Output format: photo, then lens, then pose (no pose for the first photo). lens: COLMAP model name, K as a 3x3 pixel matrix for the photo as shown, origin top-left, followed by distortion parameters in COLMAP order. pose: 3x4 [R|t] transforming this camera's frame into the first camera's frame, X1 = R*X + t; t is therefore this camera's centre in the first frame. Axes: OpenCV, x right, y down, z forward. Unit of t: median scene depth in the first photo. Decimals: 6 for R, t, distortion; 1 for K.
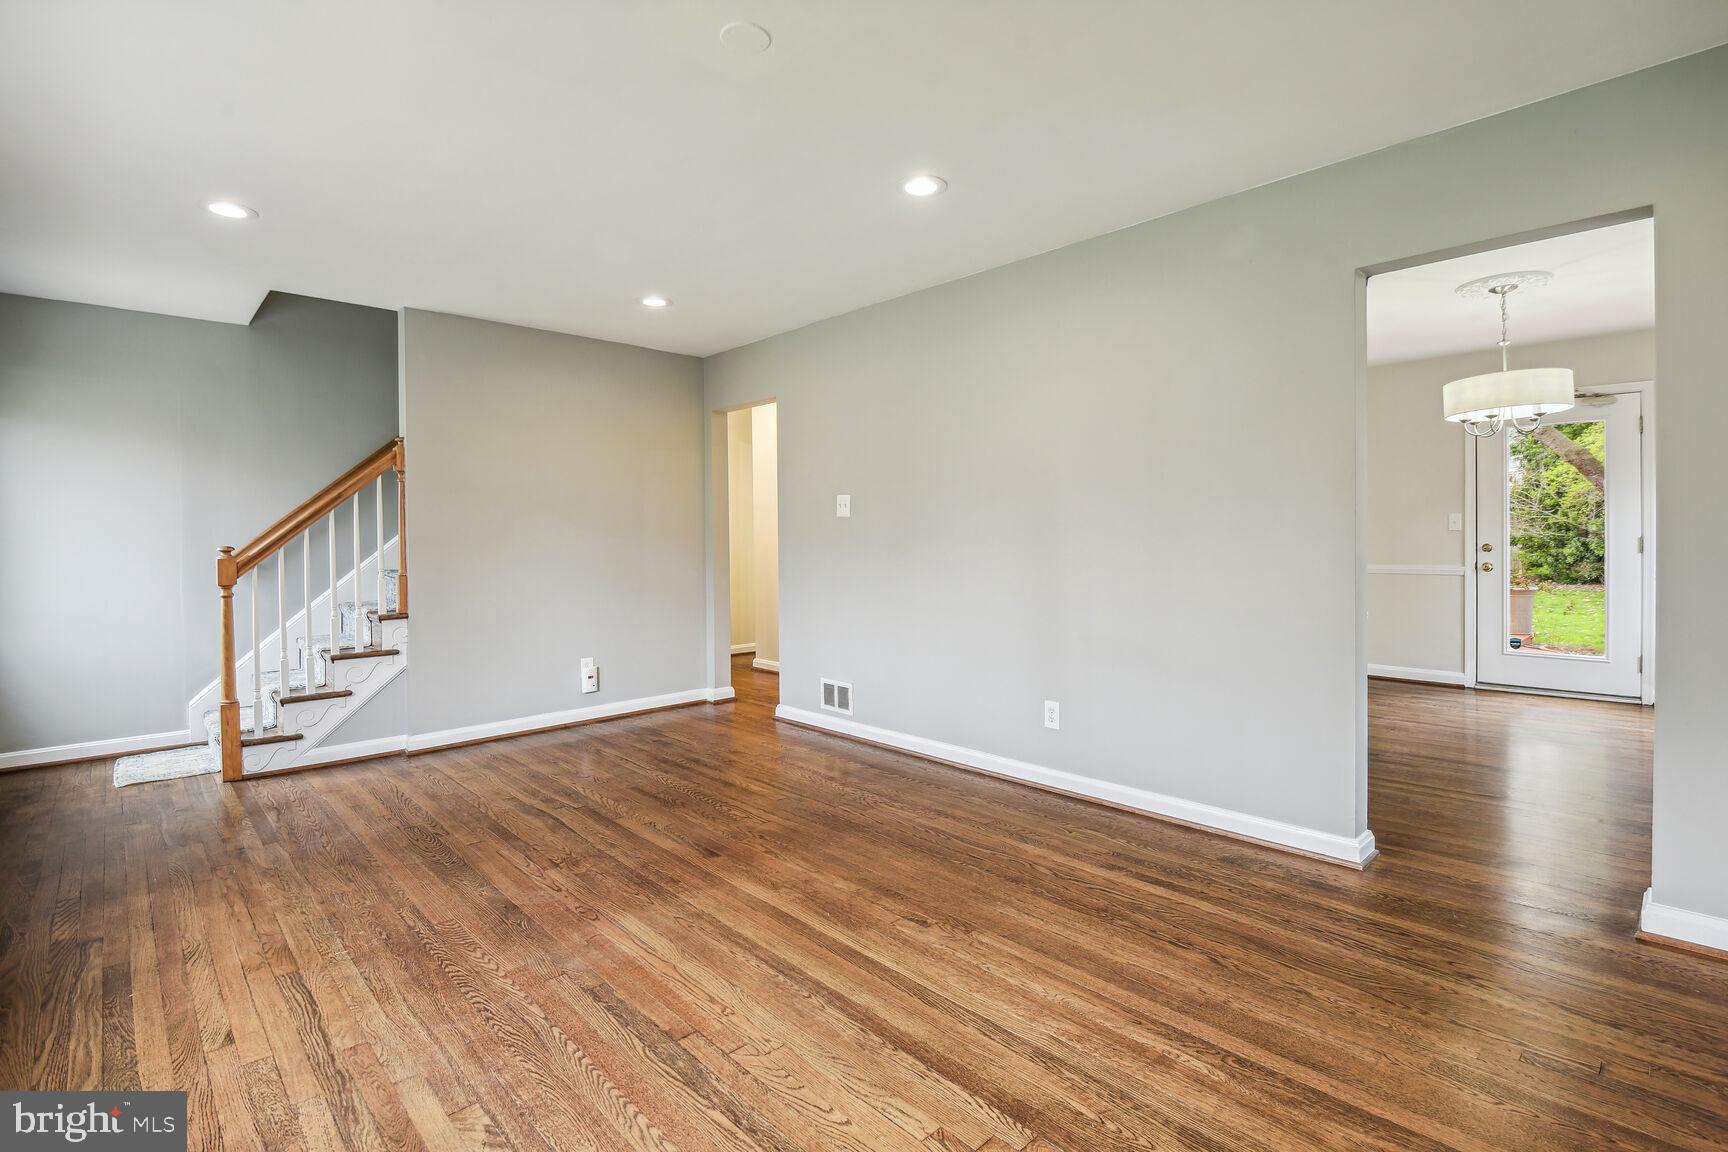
lens RADIAL K [[774.4, 0, 885.8], [0, 774.4, 537.8], [0, 0, 1]] dist [0.050037, -0.021560]
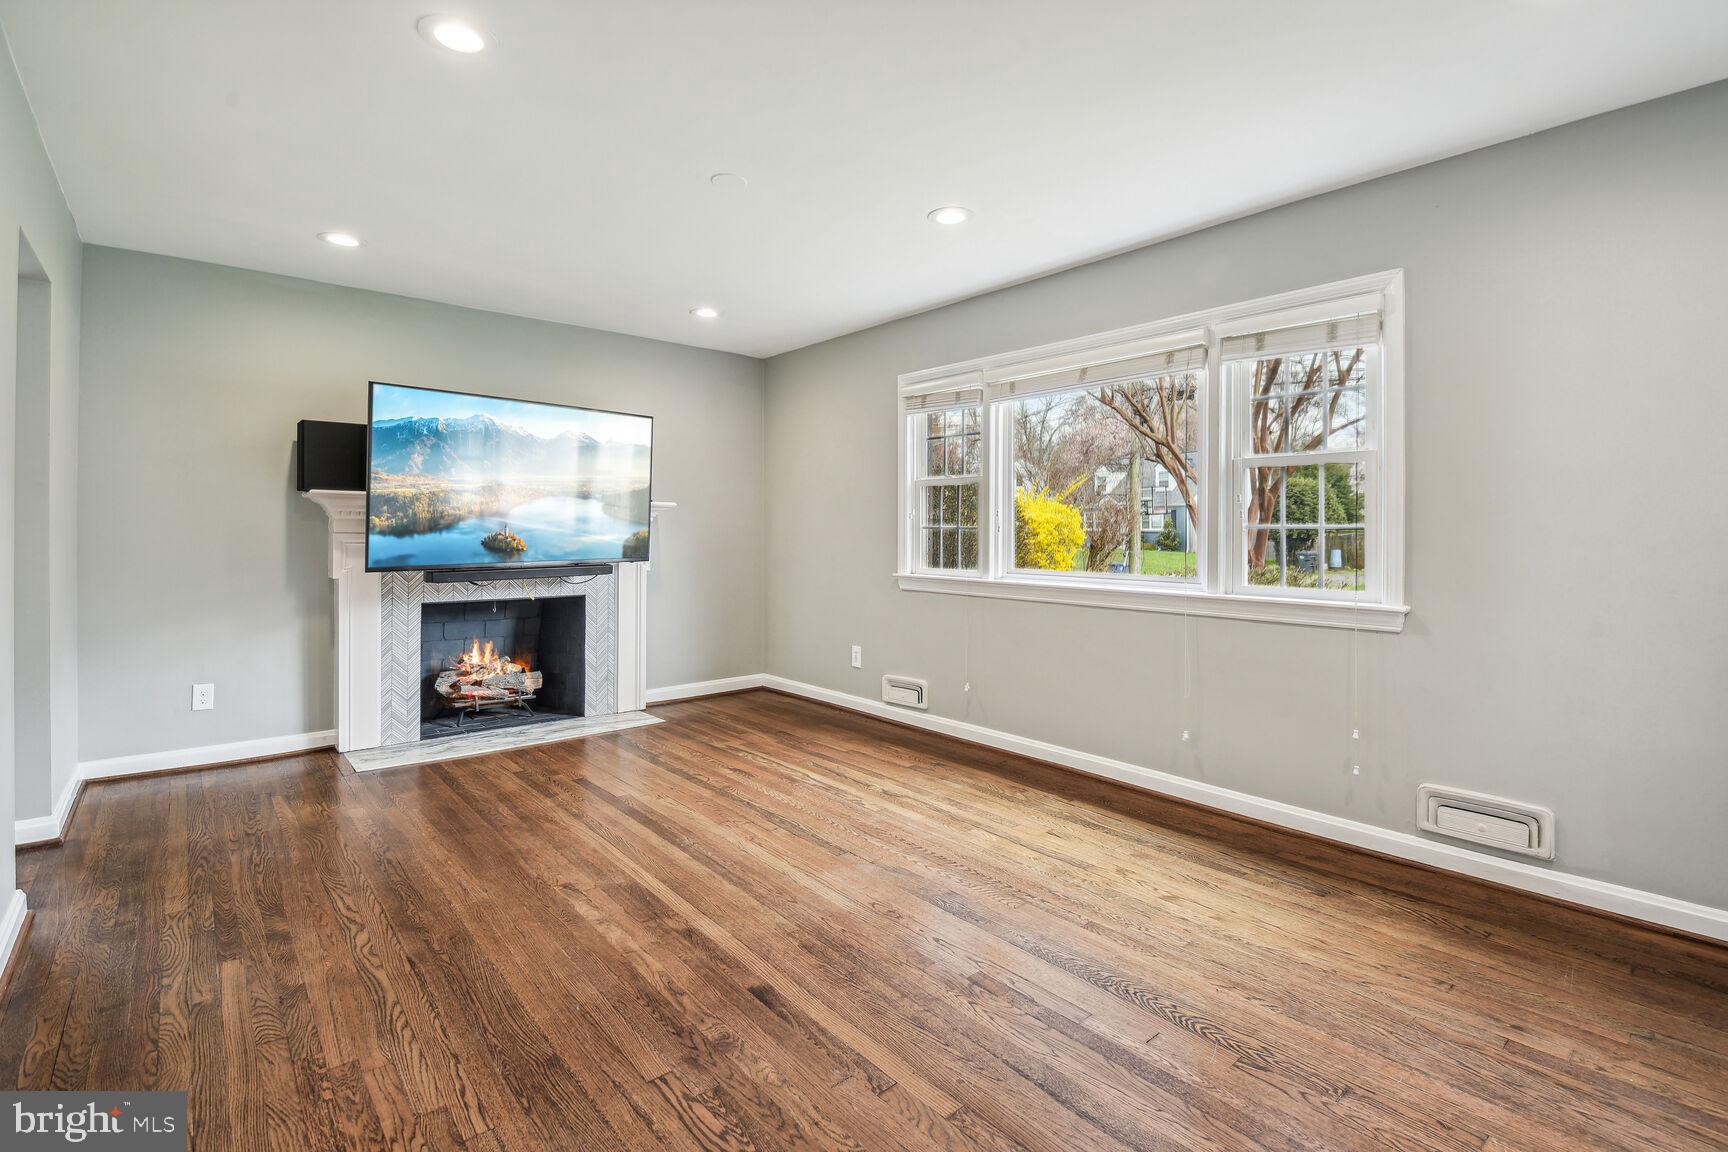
lens RADIAL K [[774.4, 0, 885.8], [0, 774.4, 537.8], [0, 0, 1]] dist [0.050037, -0.021560]
pose [[-0.998352, 0.013629, 0.055740, -0.428585], [0.014448, 0.999793, 0.014317, -0.001773], [-0.055534, 0.015098, -0.998343, 1.911683]]
